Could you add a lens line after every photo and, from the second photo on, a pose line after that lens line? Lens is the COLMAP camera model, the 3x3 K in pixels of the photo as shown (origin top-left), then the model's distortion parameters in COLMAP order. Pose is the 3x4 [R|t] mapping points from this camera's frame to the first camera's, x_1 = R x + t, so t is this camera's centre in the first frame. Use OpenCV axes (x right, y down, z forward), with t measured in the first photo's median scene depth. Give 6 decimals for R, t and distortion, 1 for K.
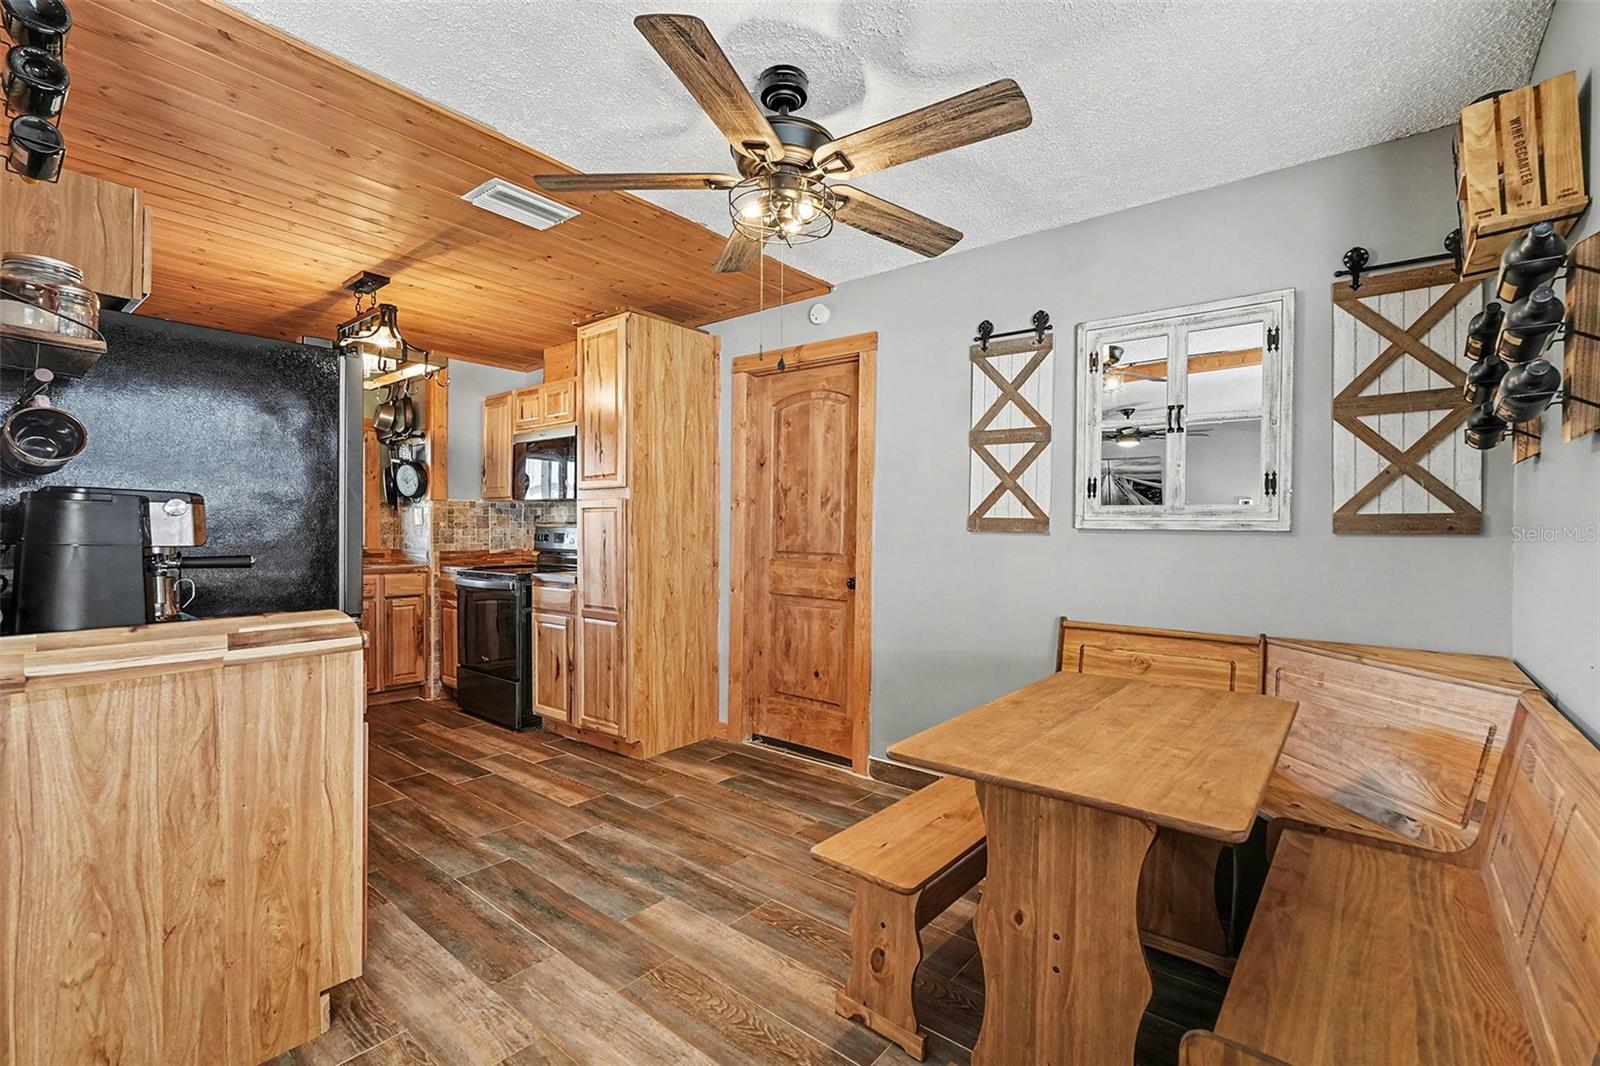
lens RADIAL K [[705.3, 0, 800.0], [0, 705.3, 533.0], [0, 0, 1]] dist [-0.026165, 0.000138]
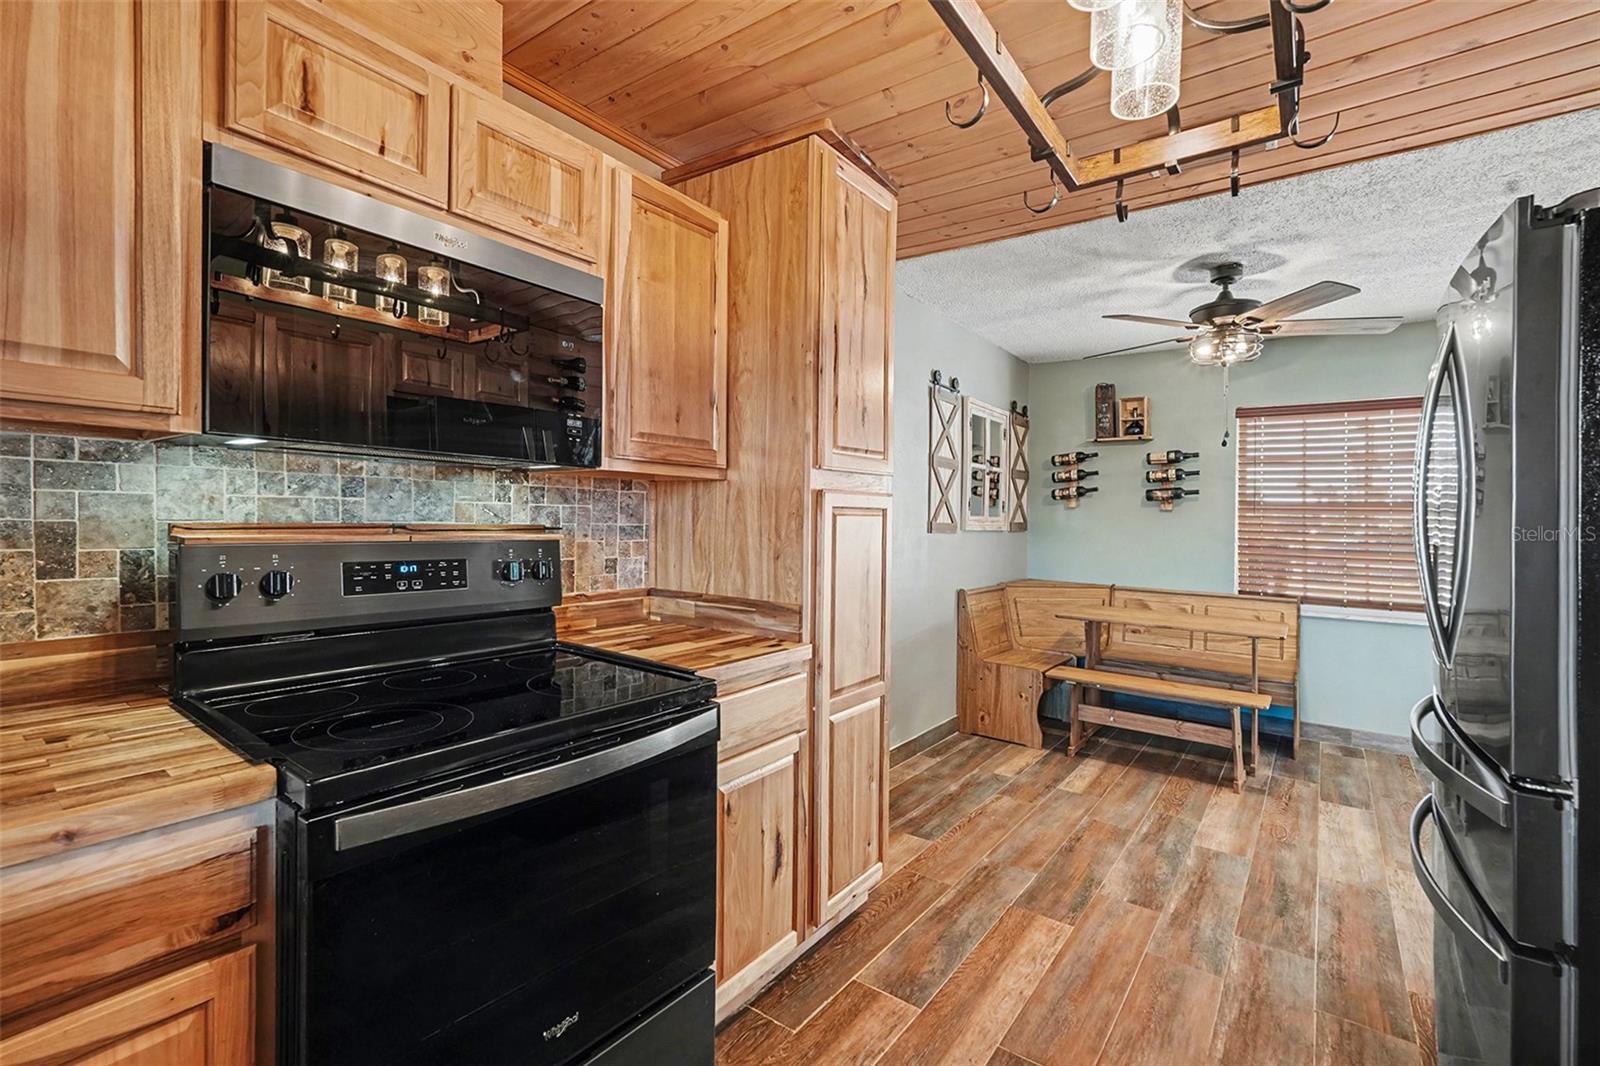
lens RADIAL K [[711.2, 0, 796.4], [0, 711.2, 517.7], [0, 0, 1]] dist [-0.020391, 0.013901]
pose [[-0.040240, -0.014096, 0.999091, -1.088784], [-0.022620, 0.999657, 0.013193, -0.044108], [-0.998934, -0.022068, -0.040546, 1.374551]]
